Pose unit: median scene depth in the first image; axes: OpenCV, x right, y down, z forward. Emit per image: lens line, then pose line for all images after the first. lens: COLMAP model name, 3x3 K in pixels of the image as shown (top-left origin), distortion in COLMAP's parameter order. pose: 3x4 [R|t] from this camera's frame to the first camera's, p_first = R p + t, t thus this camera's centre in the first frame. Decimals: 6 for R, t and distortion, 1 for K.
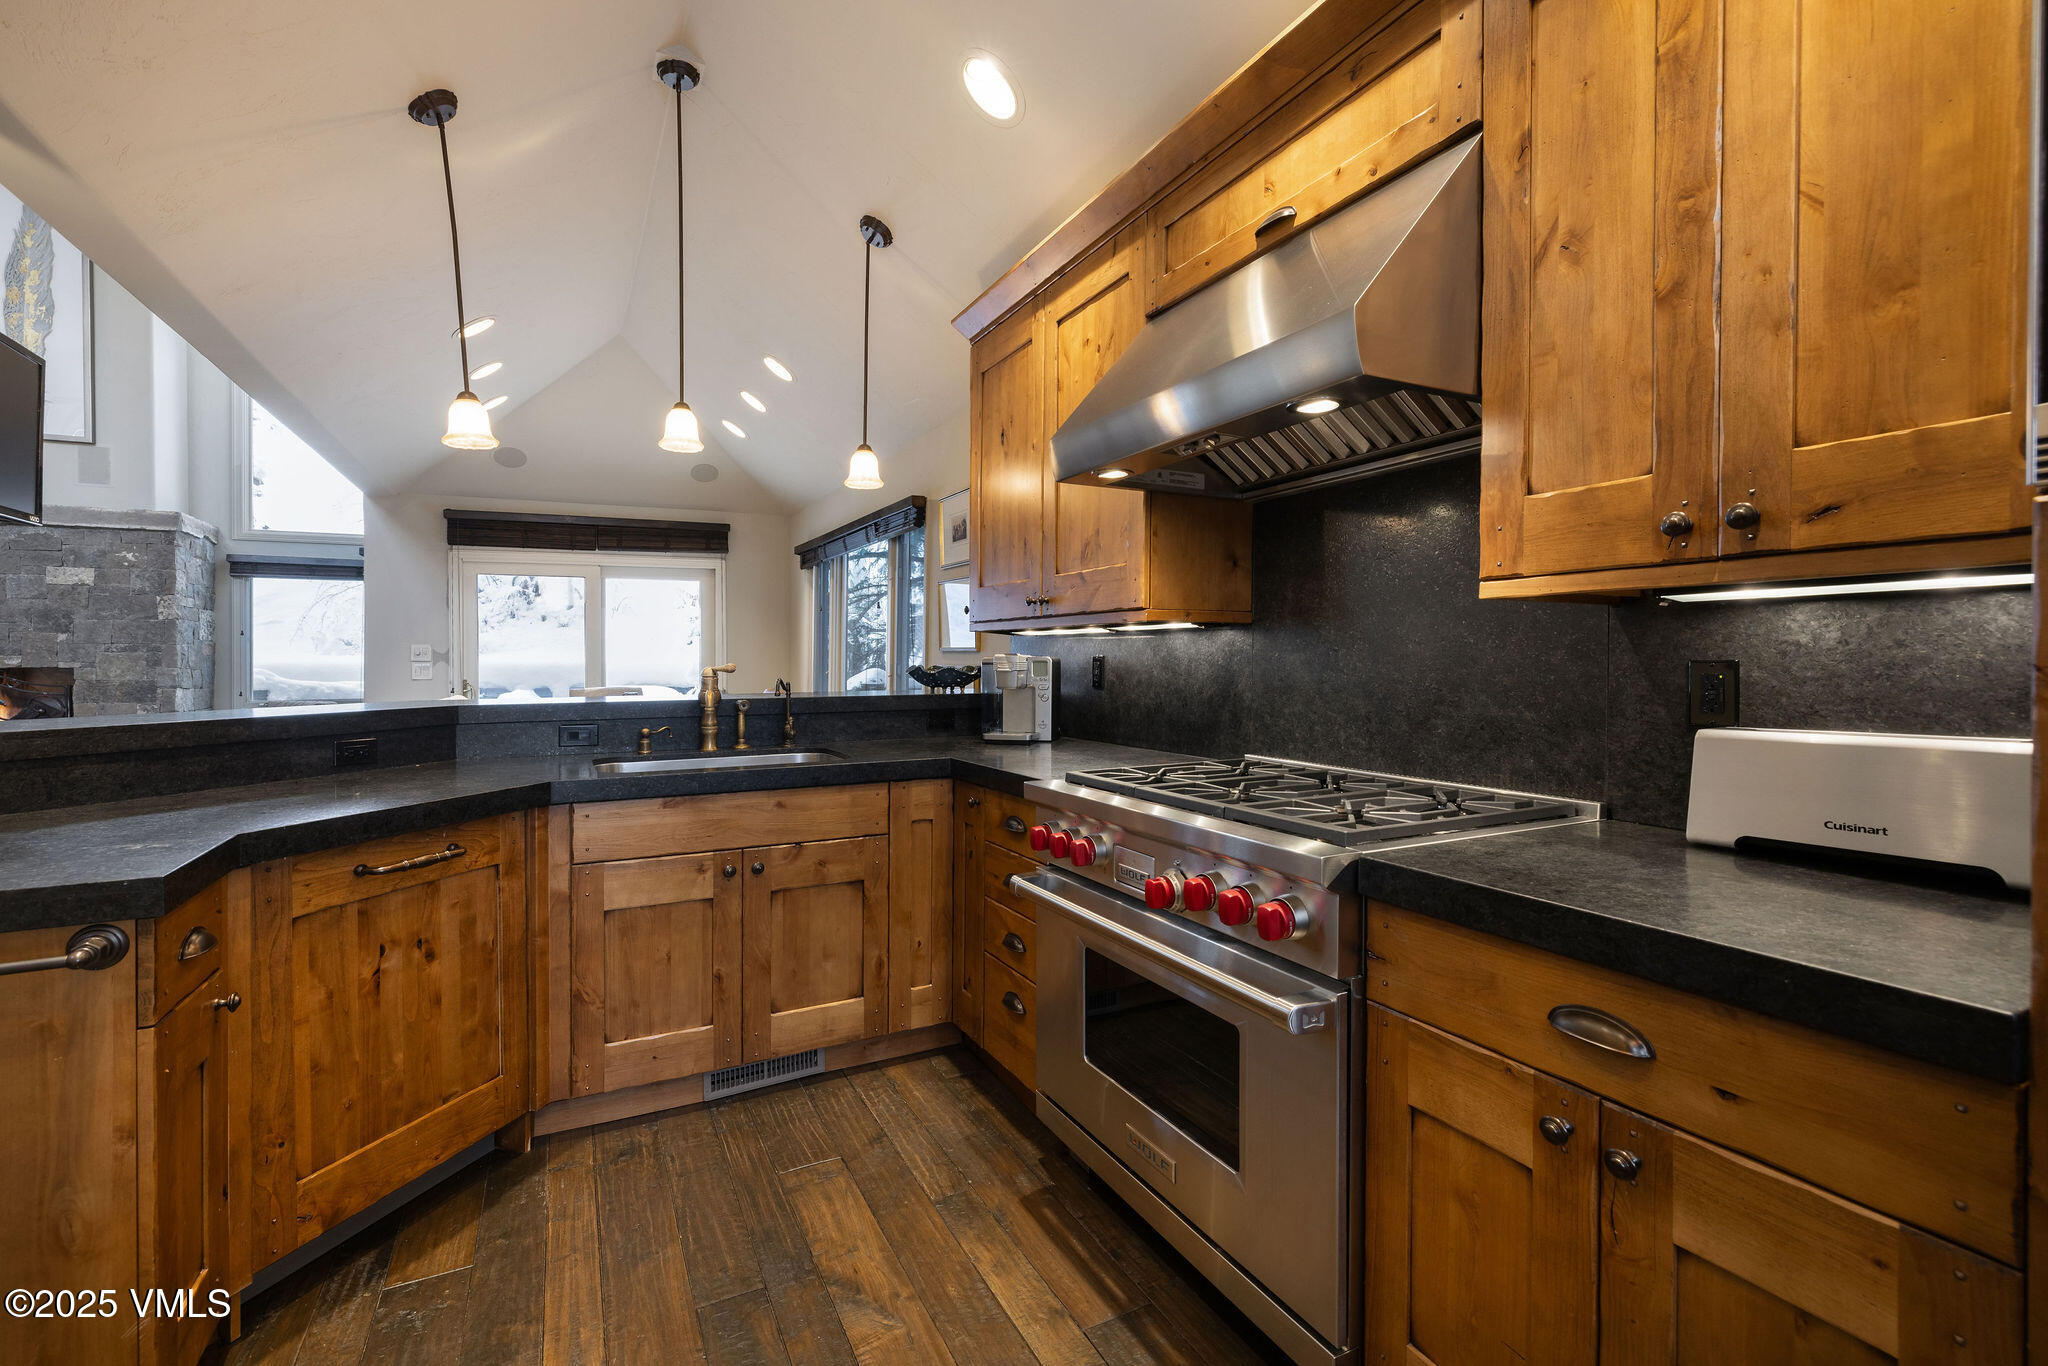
lens RADIAL K [[895.0, 0, 1022.0], [0, 895.0, 666.7], [0, 0, 1]] dist [-0.020835, -0.000591]
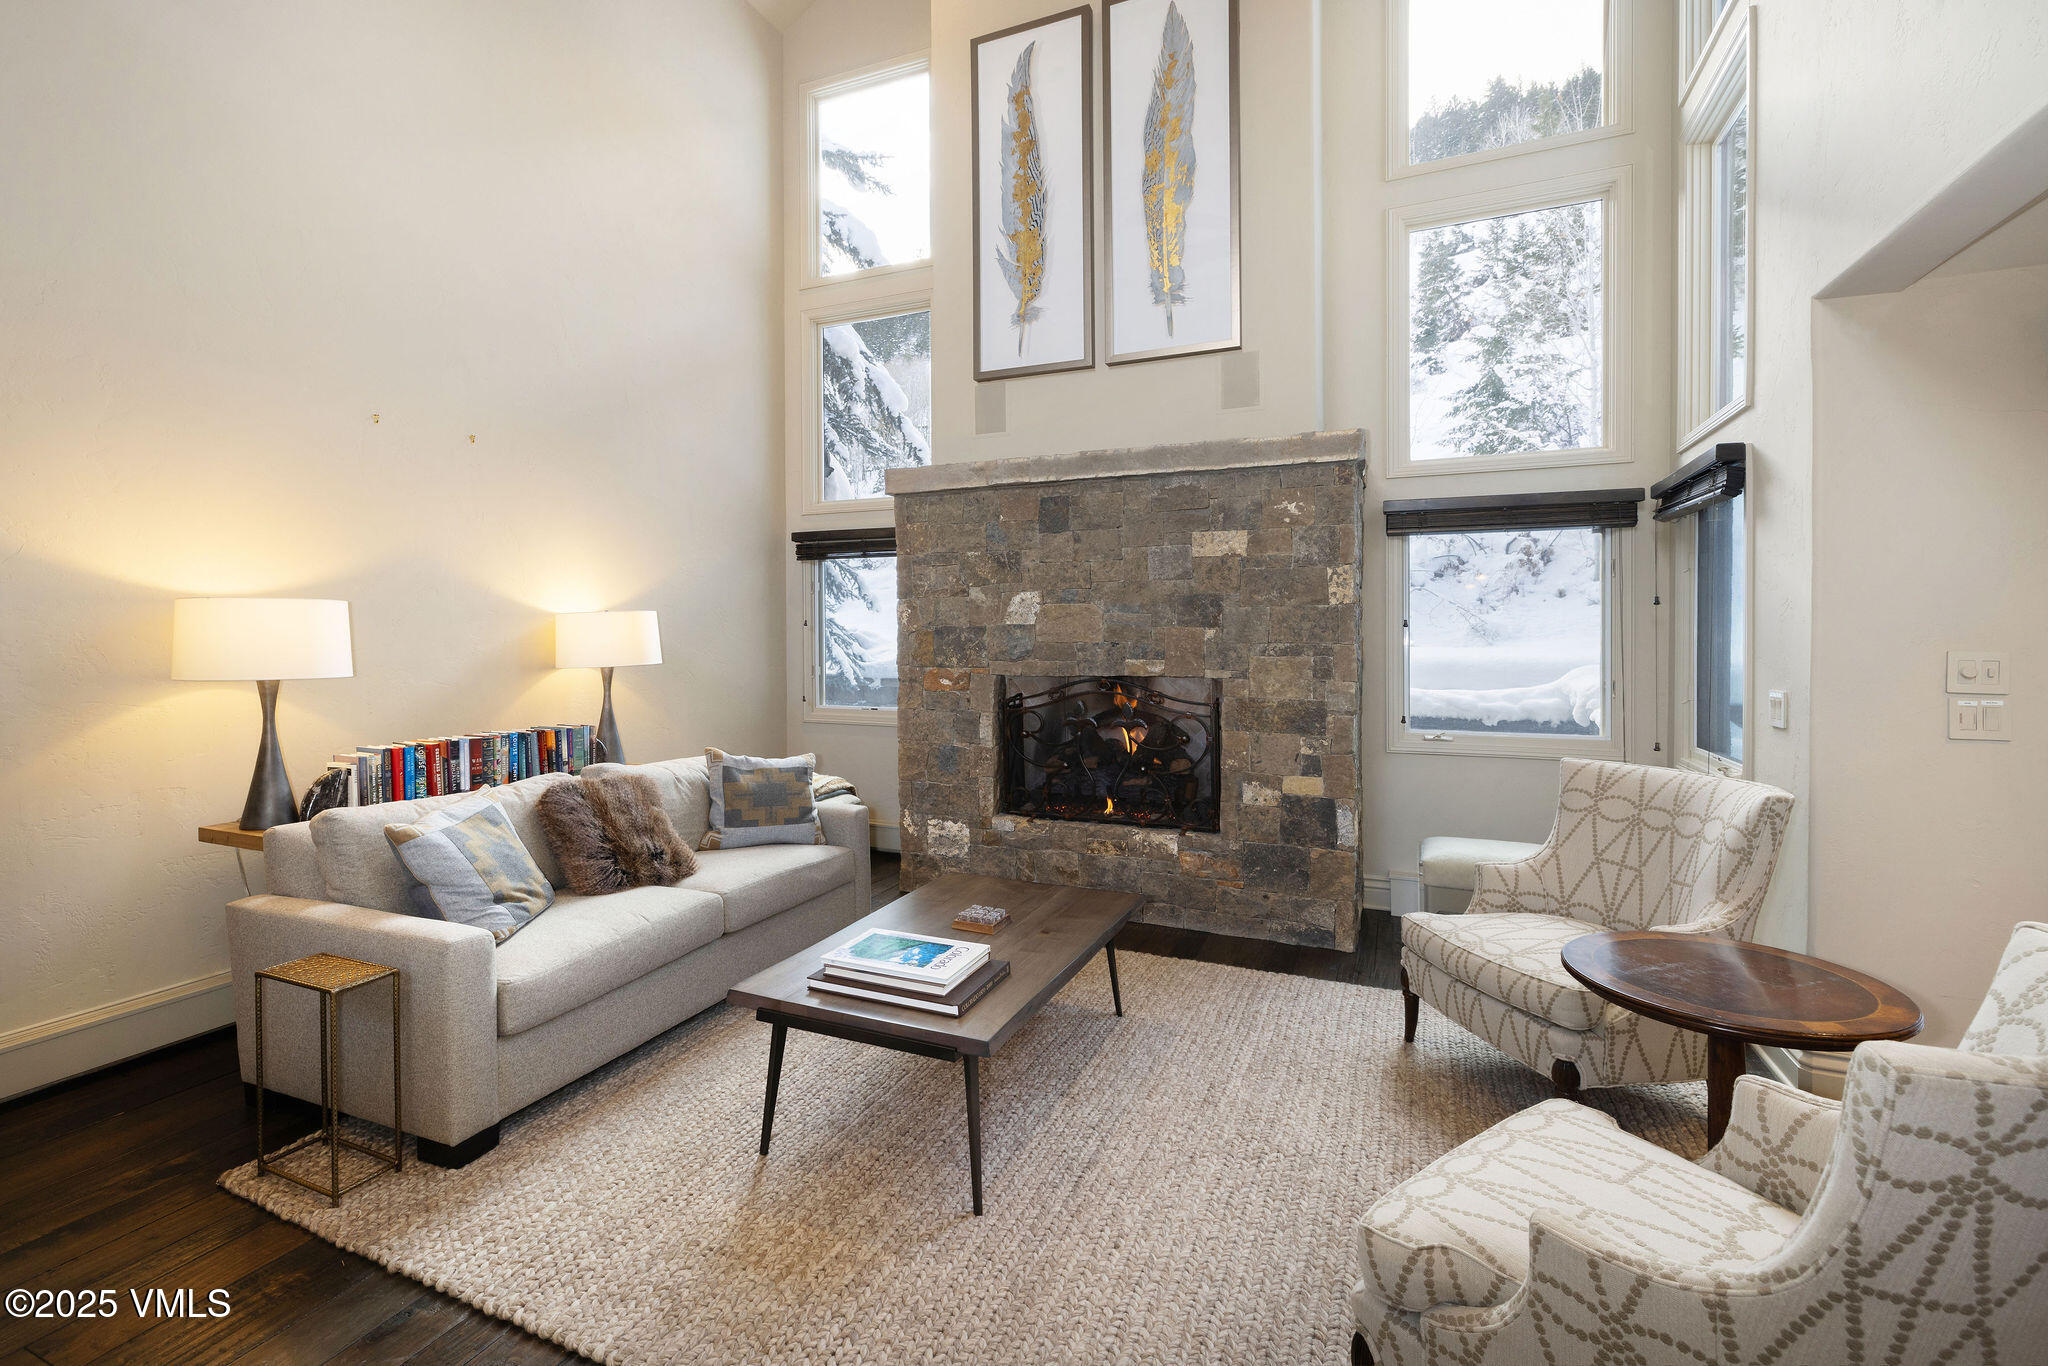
lens RADIAL K [[895.0, 0, 1016.9], [0, 895.0, 651.0], [0, 0, 1]] dist [-0.020835, -0.000591]
pose [[0.652592, 0.011771, -0.757618, -0.657025], [-0.006958, 0.999930, 0.009543, -0.025553], [0.757677, -0.000956, 0.652629, 0.418941]]
